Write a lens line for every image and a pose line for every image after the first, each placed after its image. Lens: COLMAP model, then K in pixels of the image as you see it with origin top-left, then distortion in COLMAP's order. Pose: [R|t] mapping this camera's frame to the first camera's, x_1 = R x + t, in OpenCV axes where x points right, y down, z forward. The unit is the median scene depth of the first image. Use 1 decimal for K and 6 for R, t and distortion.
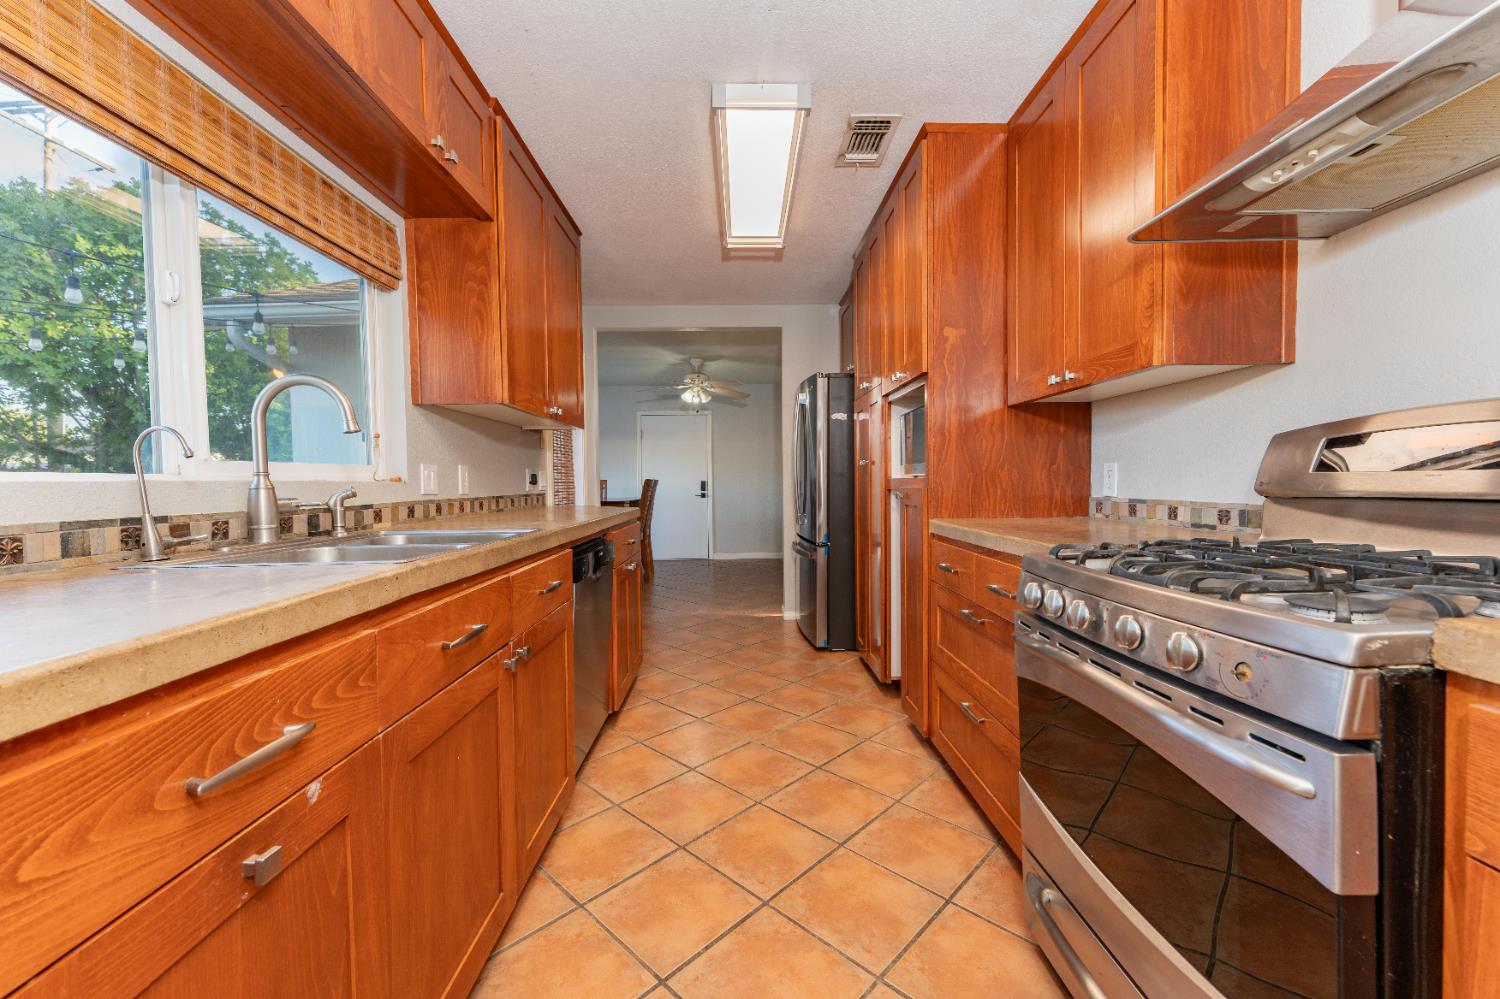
lens RADIAL K [[601.3, 0, 749.7], [0, 601.3, 499.6], [0, 0, 1]] dist [-0.000535, -0.000053]
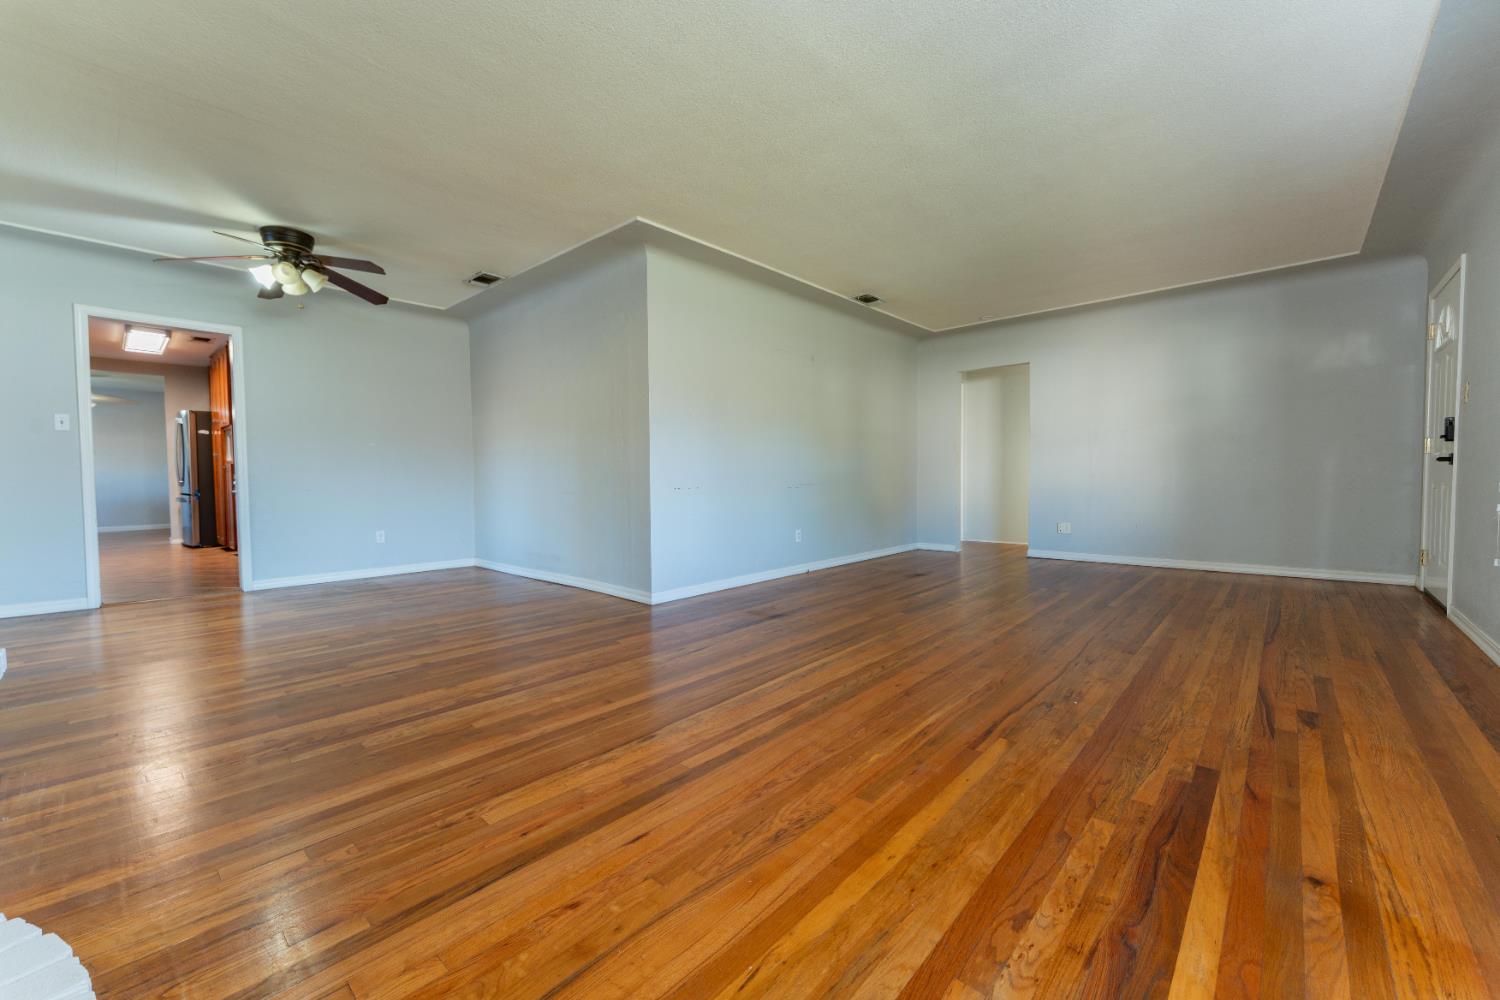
lens RADIAL K [[601.3, 0, 749.8], [0, 601.3, 495.4], [0, 0, 1]] dist [-0.000535, -0.000053]
pose [[0.685747, -0.017120, 0.727638, -0.068071], [0.012708, 0.999853, 0.011547, 0.076016], [-0.727729, 0.001329, 0.685864, -1.683405]]
